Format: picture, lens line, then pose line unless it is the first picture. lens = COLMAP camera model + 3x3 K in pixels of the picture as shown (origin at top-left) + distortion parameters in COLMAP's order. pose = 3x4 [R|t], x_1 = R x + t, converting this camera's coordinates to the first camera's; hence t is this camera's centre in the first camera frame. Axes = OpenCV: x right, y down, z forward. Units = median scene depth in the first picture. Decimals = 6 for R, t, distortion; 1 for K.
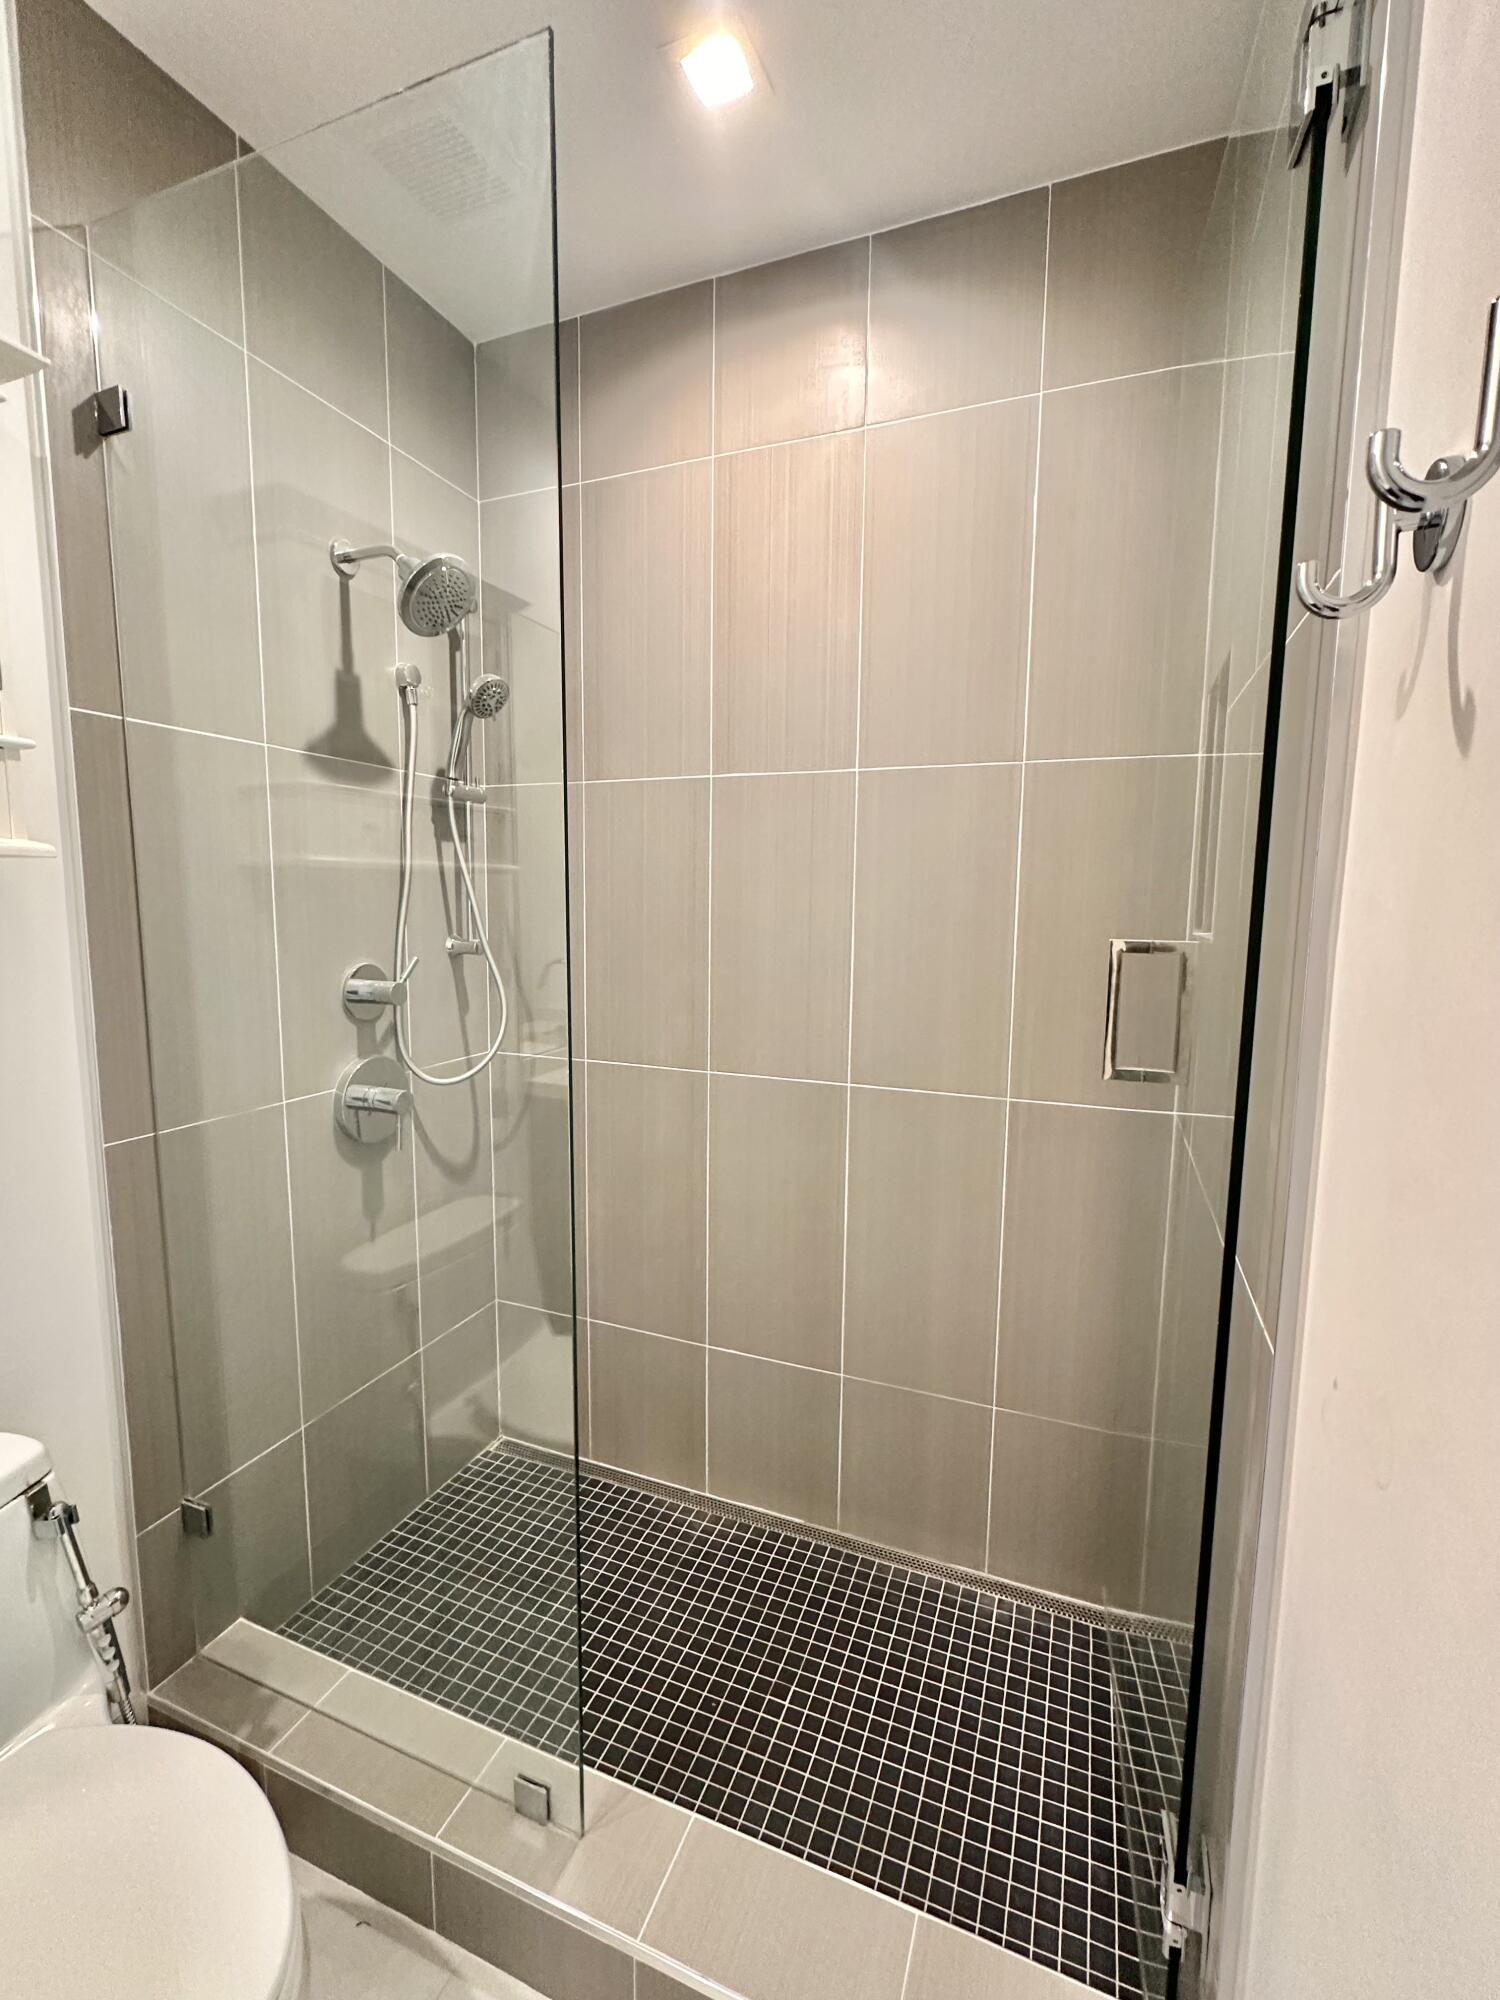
lens RADIAL K [[873.5, 0, 746.4], [0, 873.5, 1001.0], [0, 0, 1]] dist [-0.002195, -0.000364]
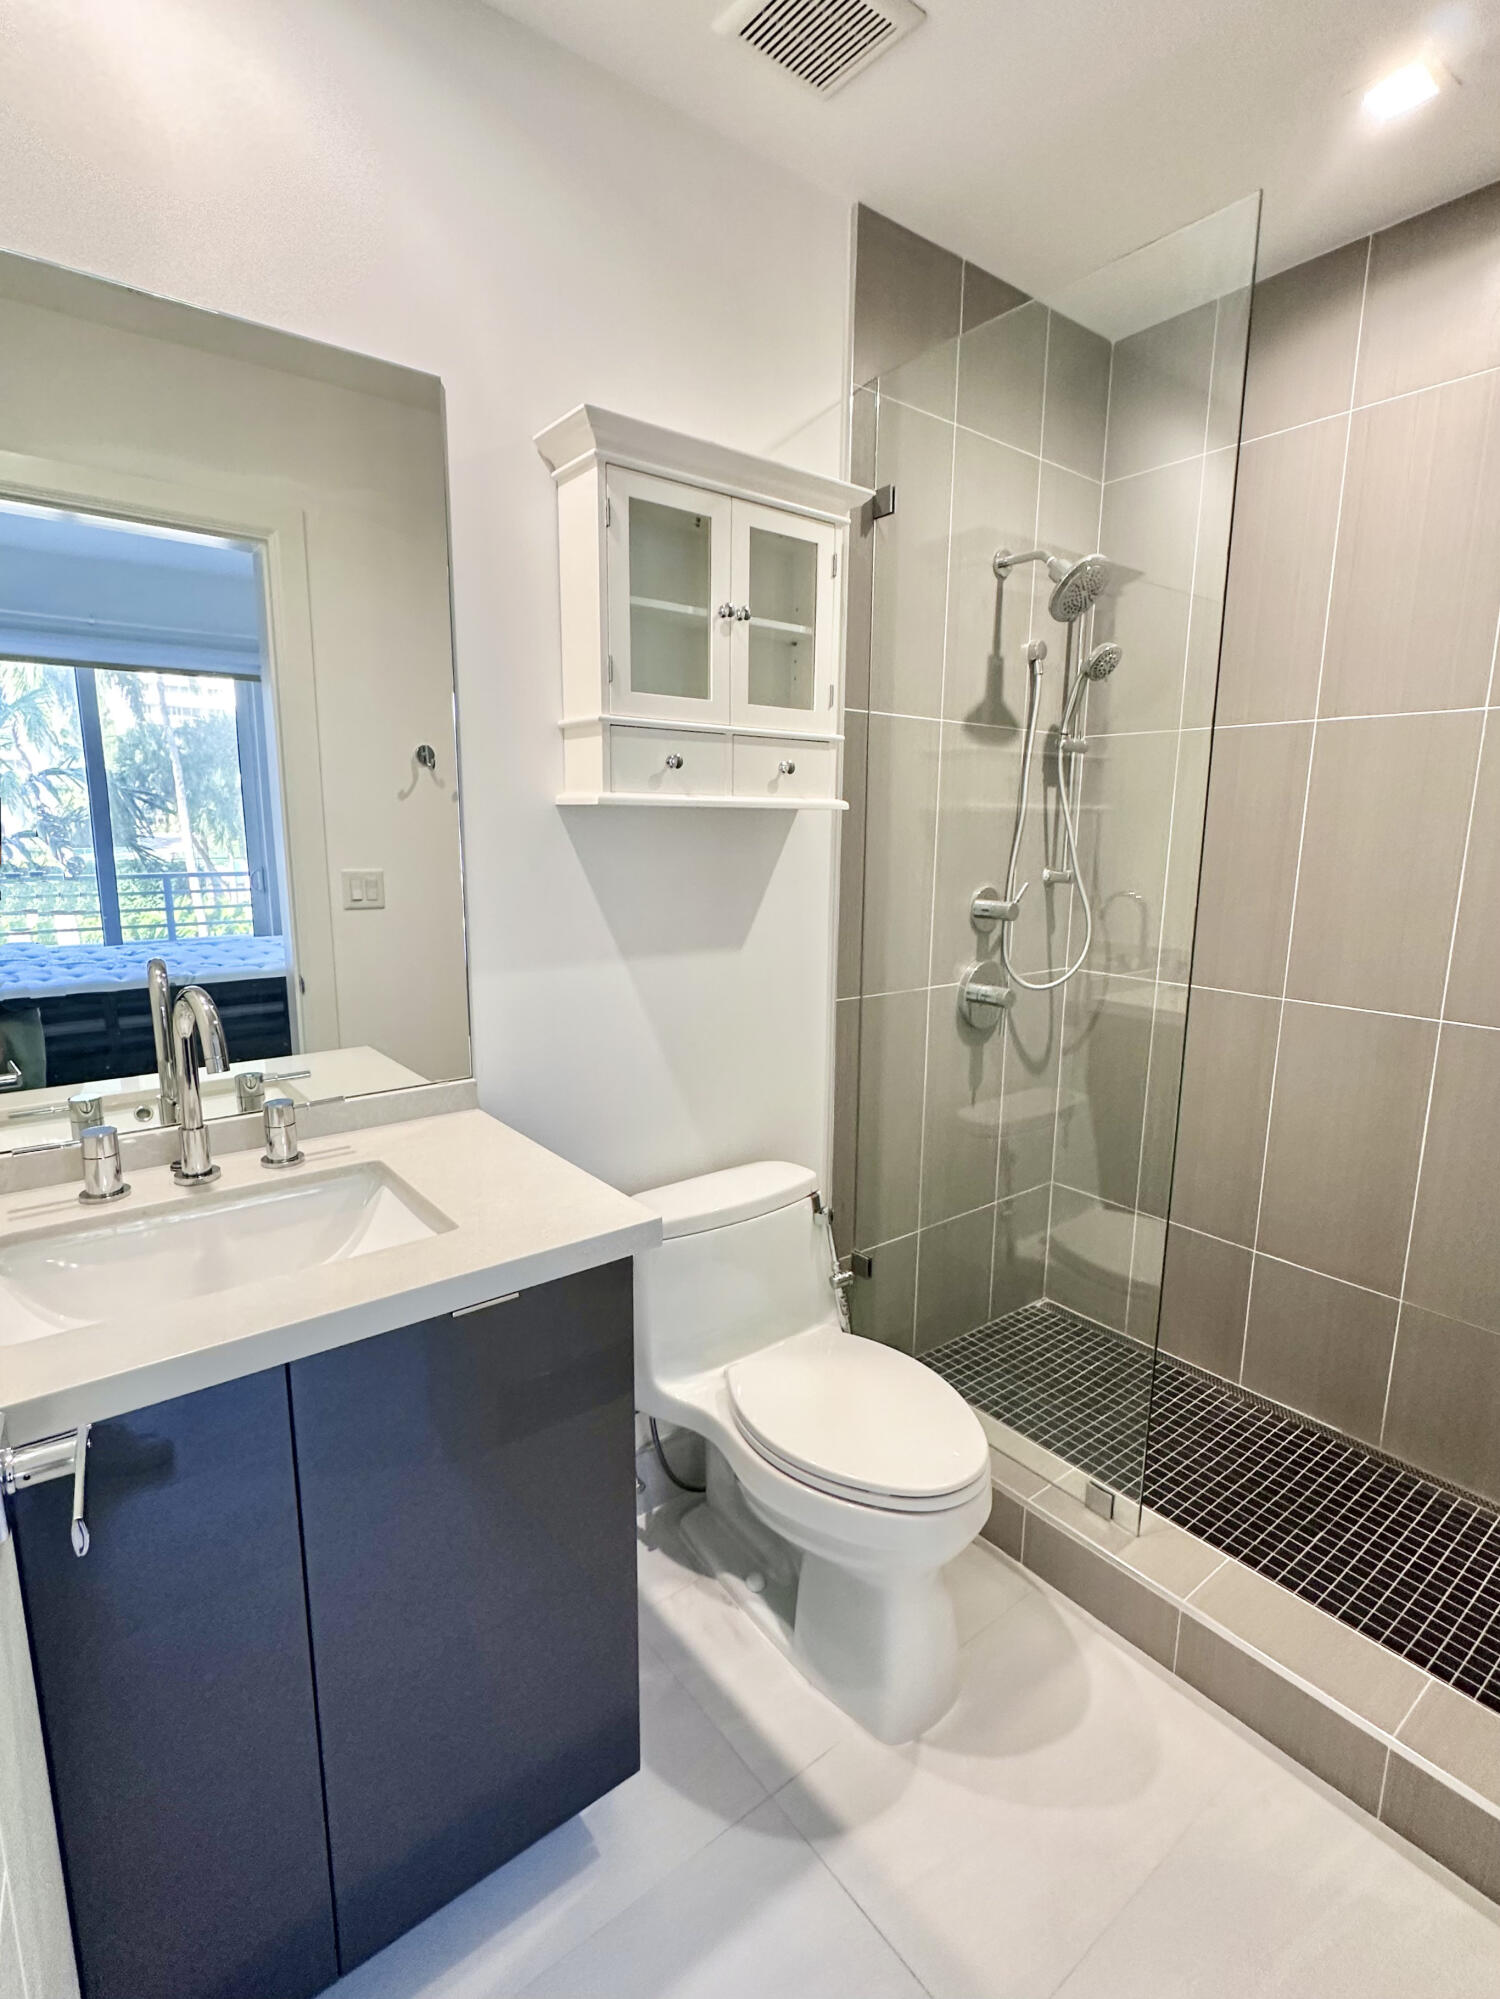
lens RADIAL K [[961.9, 0, 749.9], [0, 961.9, 1001.1], [0, 0, 1]] dist [0.002218, -0.002122]
pose [[0.867378, 0.089108, -0.489608, -0.034763], [-0.060638, 0.995432, 0.073742, 0.038206], [0.493942, -0.034273, 0.868819, -0.376402]]
